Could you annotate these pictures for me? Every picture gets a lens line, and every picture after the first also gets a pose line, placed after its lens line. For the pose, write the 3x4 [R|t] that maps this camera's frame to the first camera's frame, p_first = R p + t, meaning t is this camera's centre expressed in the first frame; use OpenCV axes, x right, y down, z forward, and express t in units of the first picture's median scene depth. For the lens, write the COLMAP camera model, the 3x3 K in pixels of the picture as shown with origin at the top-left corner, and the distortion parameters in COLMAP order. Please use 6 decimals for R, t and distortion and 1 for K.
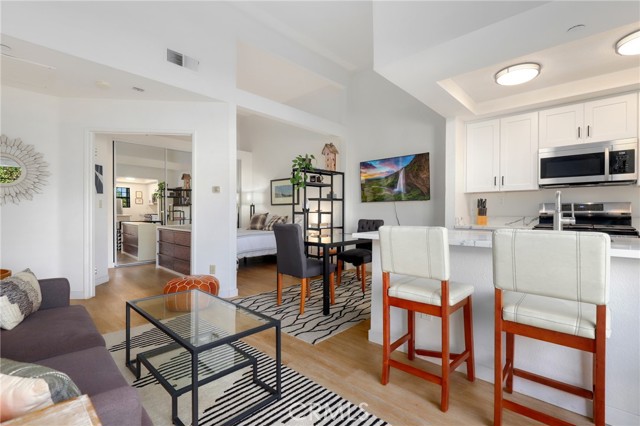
lens RADIAL K [[290.1, 0, 321.7], [0, 290.1, 211.2], [0, 0, 1]] dist [0.000937, -0.001500]
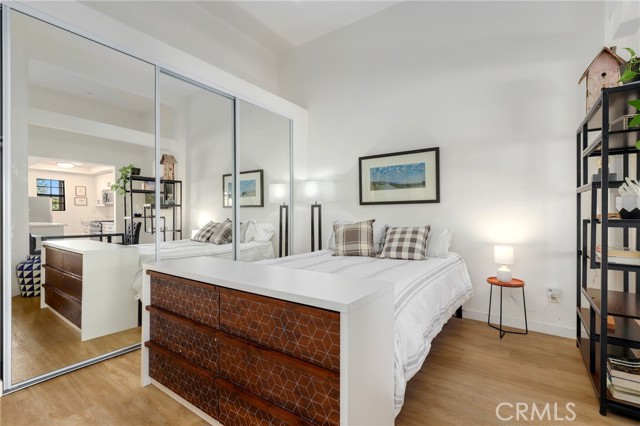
lens RADIAL K [[290.1, 0, 320.1], [0, 290.1, 210.1], [0, 0, 1]] dist [0.000937, -0.001500]
pose [[0.991303, -0.002745, 0.131567, -0.449599], [0.004864, 0.999863, -0.015792, -0.004803], [-0.131506, 0.016295, 0.991181, 0.699003]]
